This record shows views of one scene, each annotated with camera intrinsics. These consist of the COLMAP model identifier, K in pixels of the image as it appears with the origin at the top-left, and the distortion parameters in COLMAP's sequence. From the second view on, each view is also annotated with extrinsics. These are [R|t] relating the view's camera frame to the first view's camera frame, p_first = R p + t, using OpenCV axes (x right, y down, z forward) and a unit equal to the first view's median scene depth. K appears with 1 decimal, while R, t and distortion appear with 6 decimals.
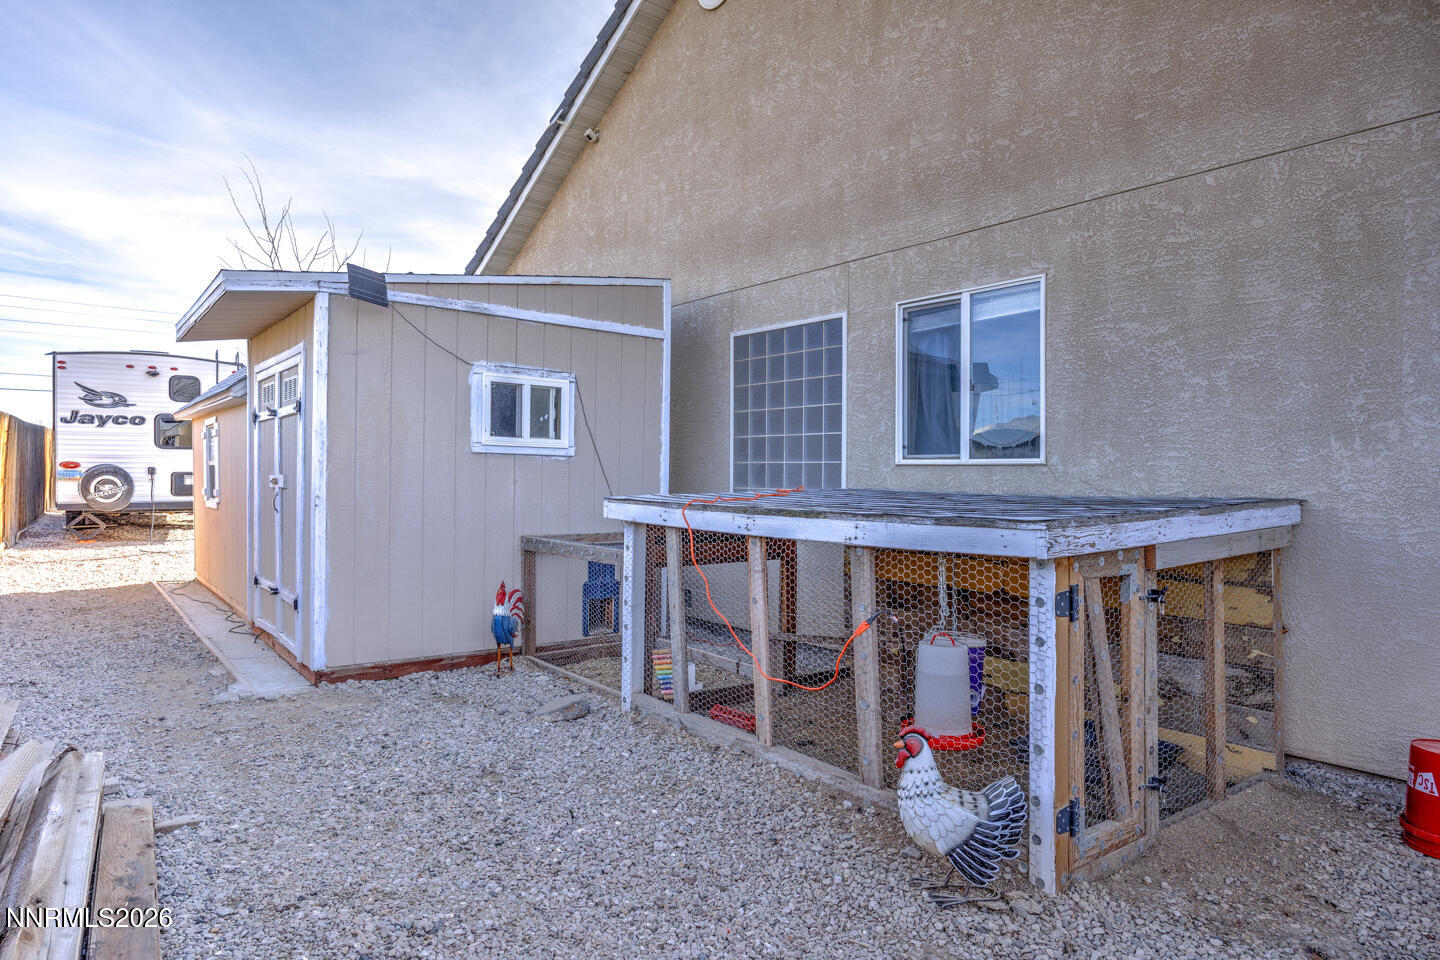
lens RADIAL K [[847.5, 0, 714.3], [0, 847.5, 466.1], [0, 0, 1]] dist [-0.017737, 0.000538]
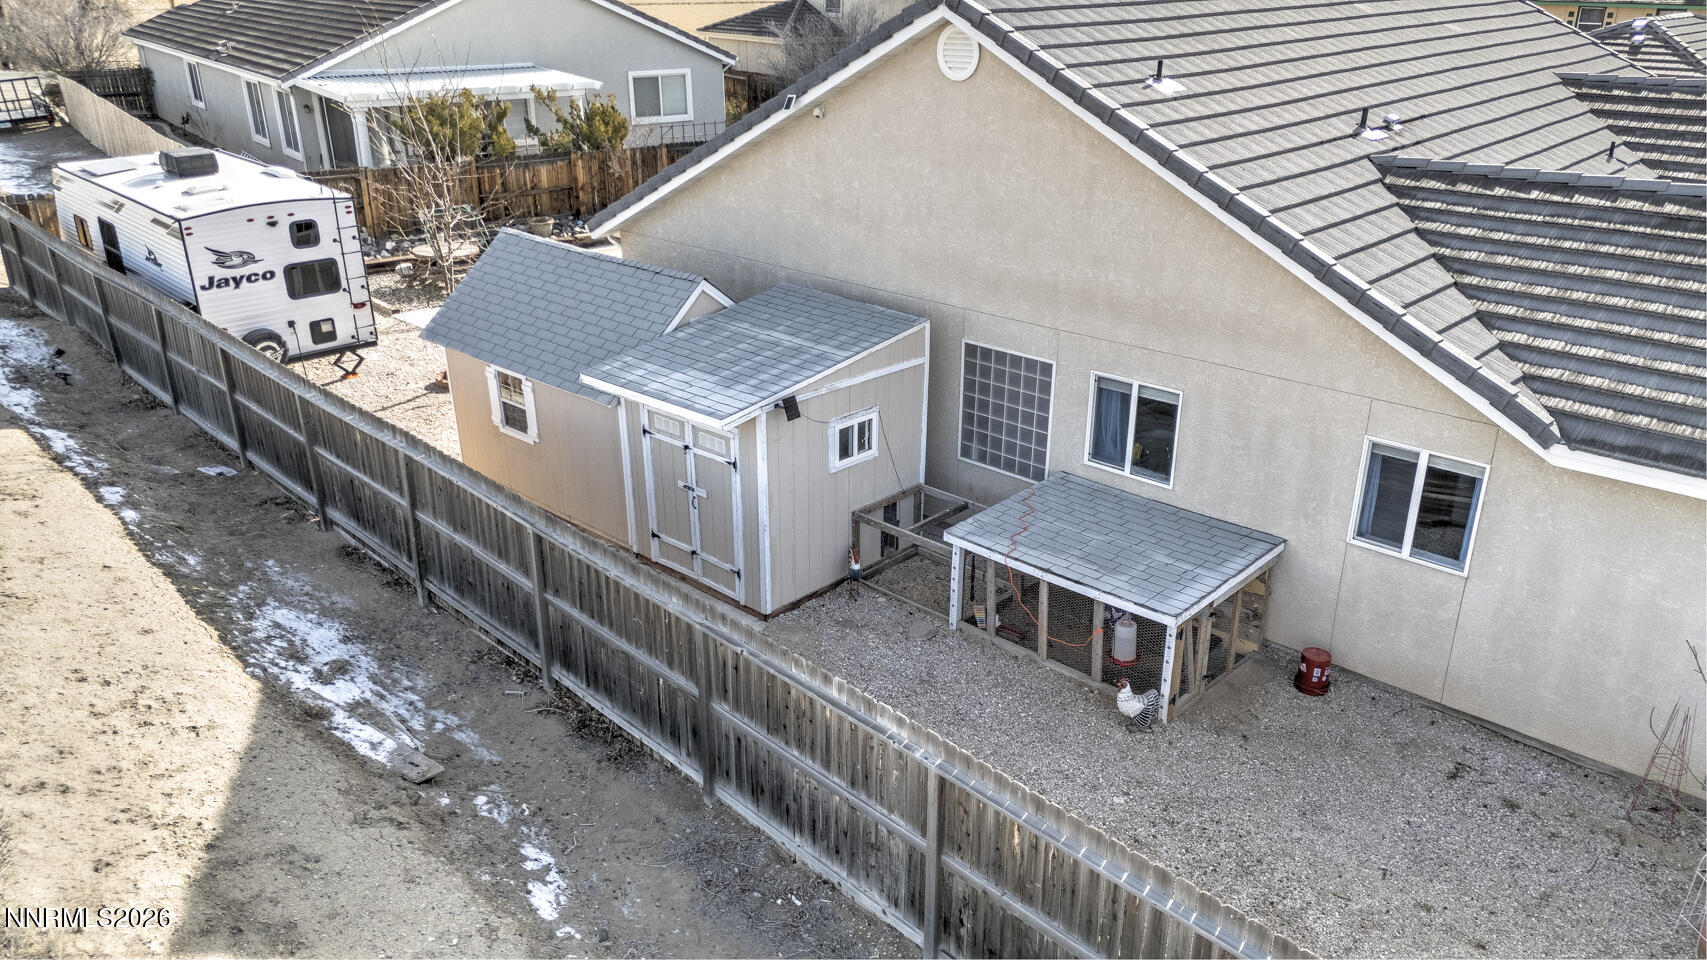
lens RADIAL K [[1237.4, 0, 856.3], [0, 1237.4, 486.0], [0, 0, 1]] dist [0.033211, -0.004672]
pose [[0.986107, -0.068079, 0.151517, -0.570120], [0.001114, 0.914844, 0.403805, -0.903660], [-0.166105, -0.398026, 0.902211, -1.084025]]
